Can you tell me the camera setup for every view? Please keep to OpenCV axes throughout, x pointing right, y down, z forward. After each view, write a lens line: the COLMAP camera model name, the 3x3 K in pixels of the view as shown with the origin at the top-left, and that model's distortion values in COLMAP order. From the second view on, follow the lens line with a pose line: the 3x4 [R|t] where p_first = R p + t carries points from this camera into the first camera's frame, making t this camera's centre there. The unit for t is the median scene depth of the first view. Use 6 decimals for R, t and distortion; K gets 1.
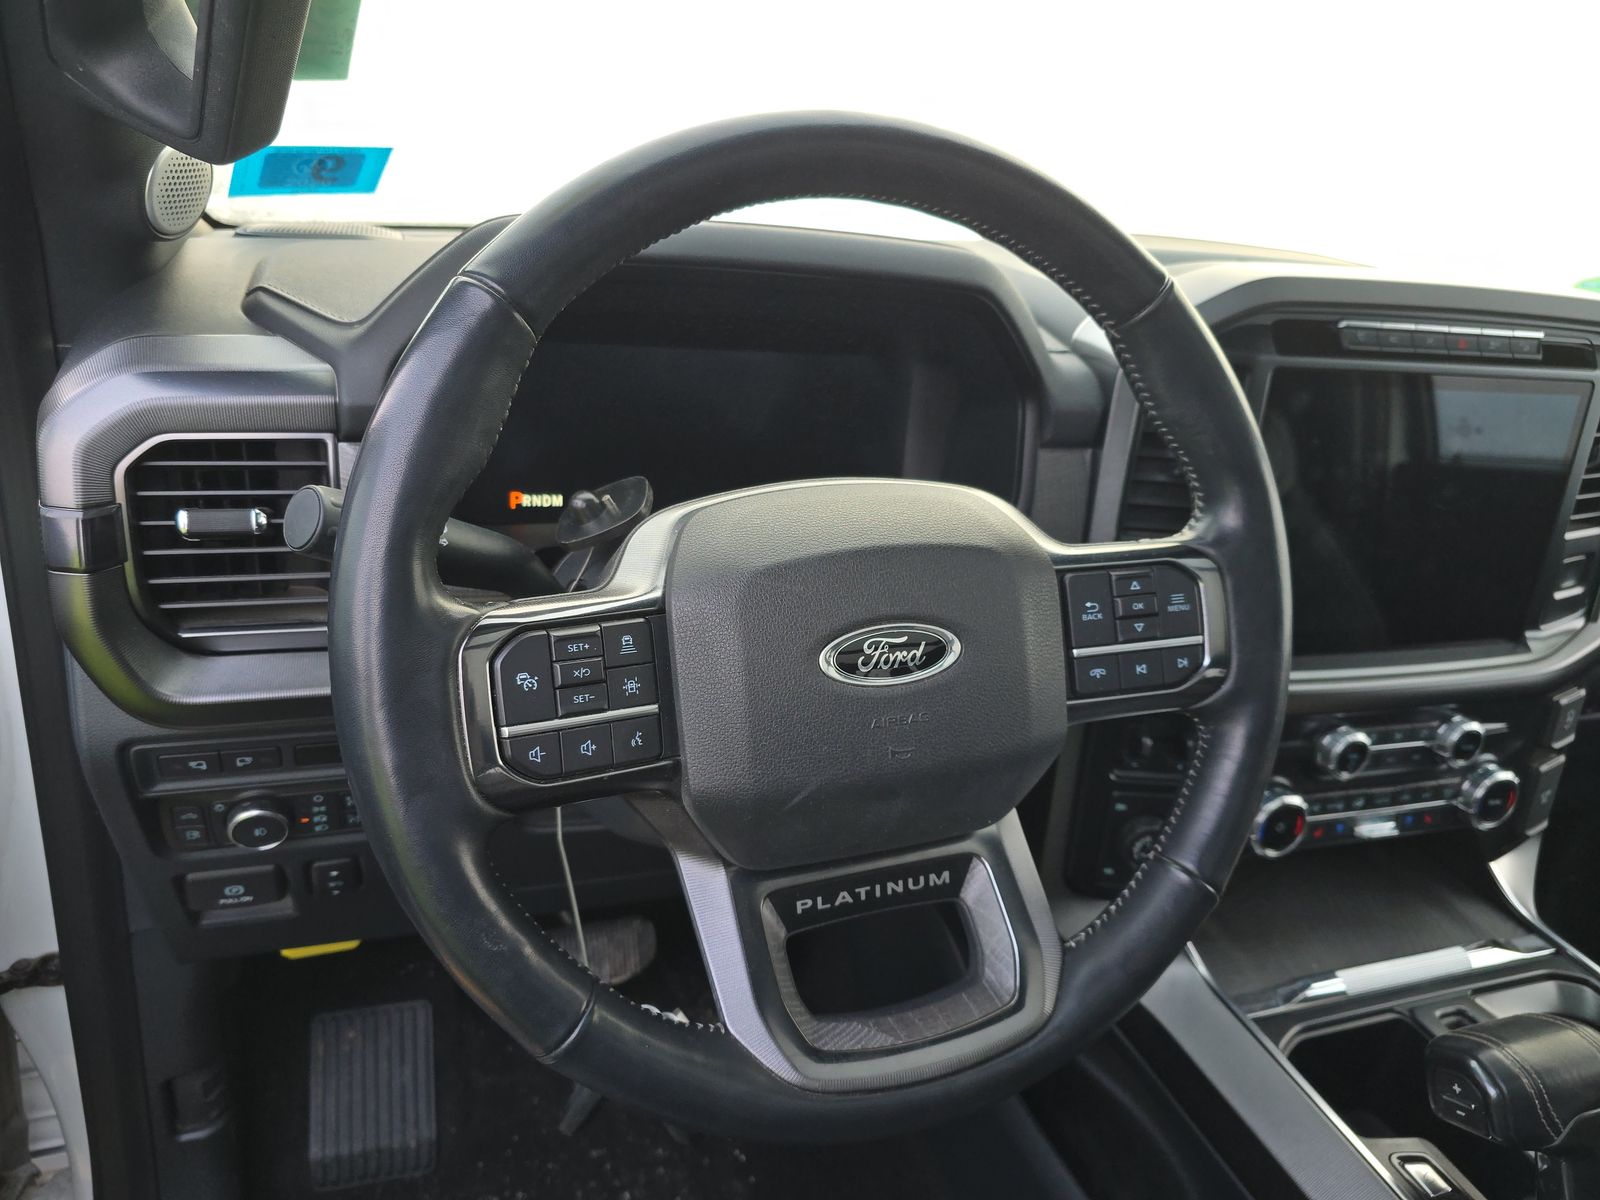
lens RADIAL K [[1078.6, 0, 801.2], [0, 1078.6, 600.6], [0, 0, 1]] dist [-0.003637, -0.002303]
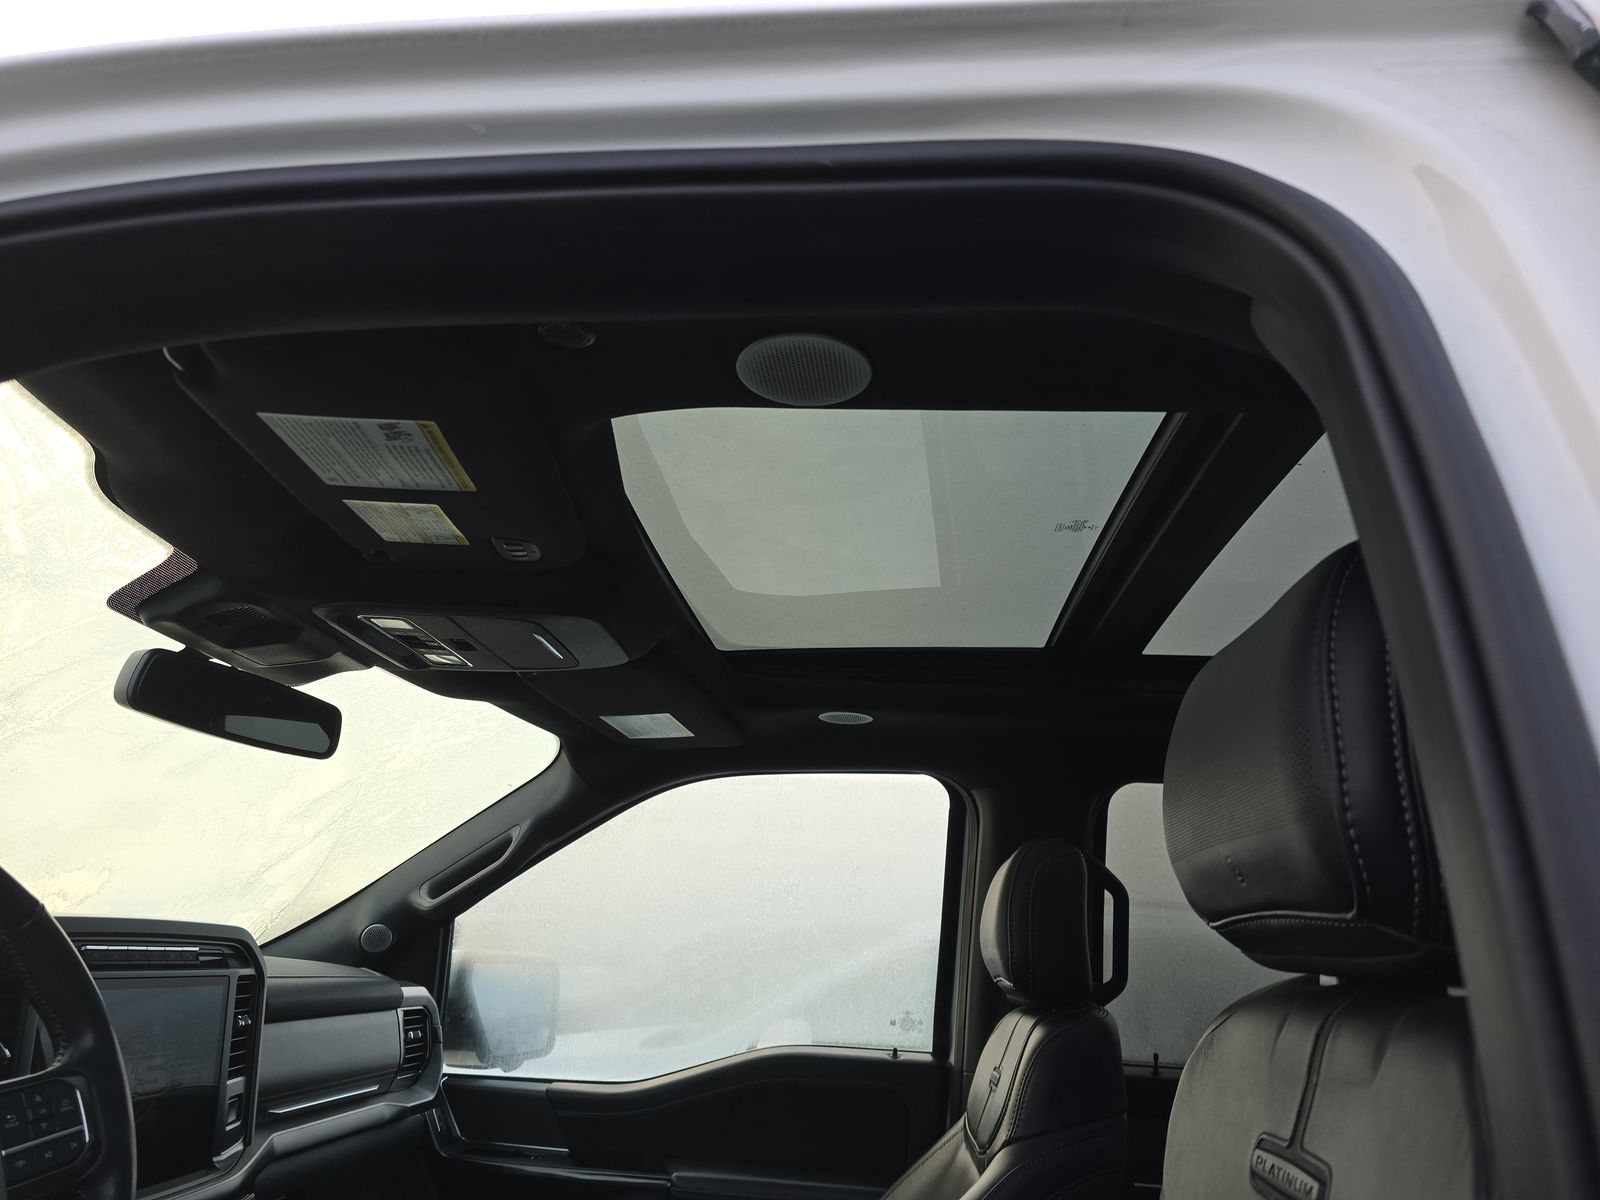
lens RADIAL K [[1078.6, 0, 800.8], [0, 1078.6, 600.1], [0, 0, 1]] dist [-0.003637, -0.002303]
pose [[0.385549, 0.214049, 0.897516, -0.752526], [0.358343, 0.861629, -0.359425, 0.298164], [-0.850260, 0.460194, 0.255497, -0.595962]]
